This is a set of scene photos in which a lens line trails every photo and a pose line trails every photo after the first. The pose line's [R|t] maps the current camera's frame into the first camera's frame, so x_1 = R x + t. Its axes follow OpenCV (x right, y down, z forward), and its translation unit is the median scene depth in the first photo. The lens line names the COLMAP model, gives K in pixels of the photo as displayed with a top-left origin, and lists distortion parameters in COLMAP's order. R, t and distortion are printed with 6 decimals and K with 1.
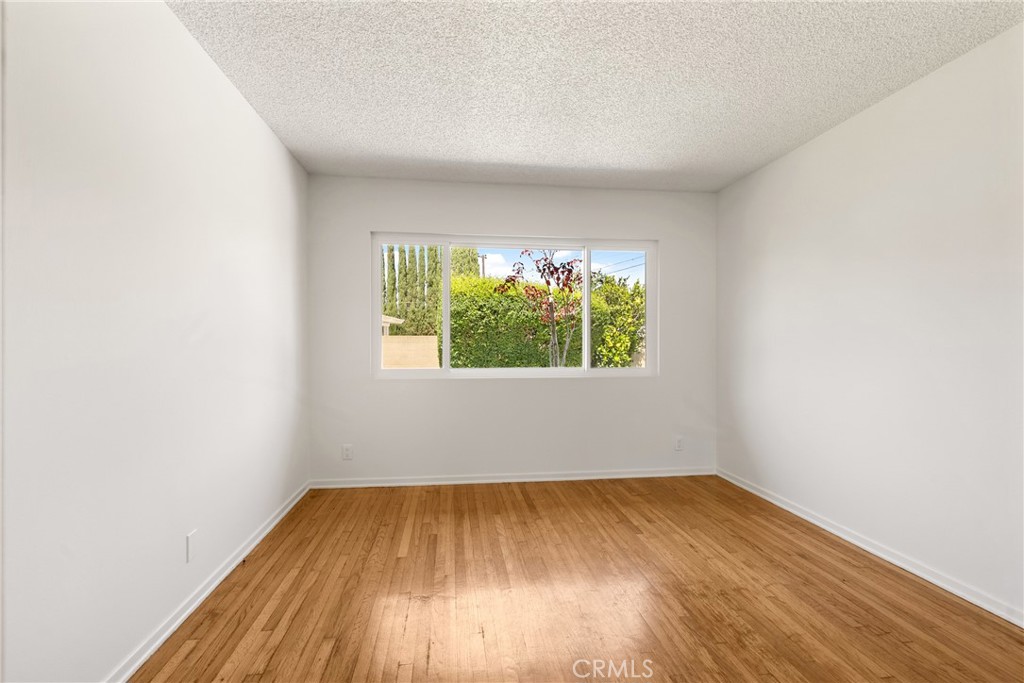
lens RADIAL K [[470.1, 0, 512.3], [0, 470.1, 341.7], [0, 0, 1]] dist [-0.000275, 0.000387]
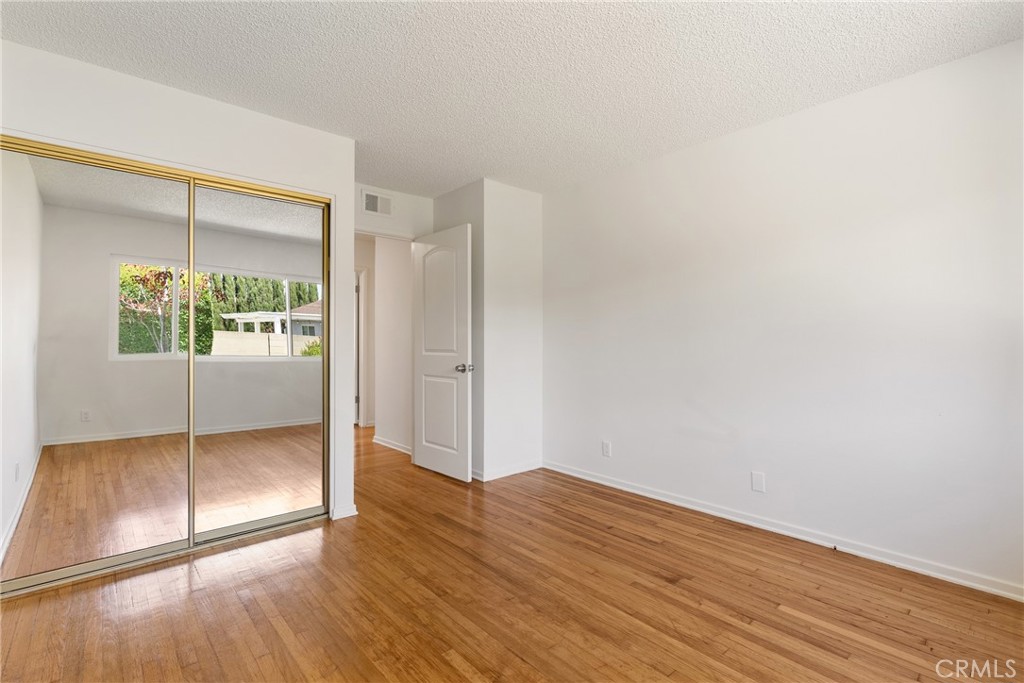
lens RADIAL K [[470.1, 0, 512.9], [0, 470.1, 341.0], [0, 0, 1]] dist [-0.000275, 0.000387]
pose [[-0.825120, -0.003413, -0.564947, 0.754634], [-0.004174, 0.999991, 0.000054, 0.005120], [0.564941, 0.002403, -0.825127, 1.773077]]
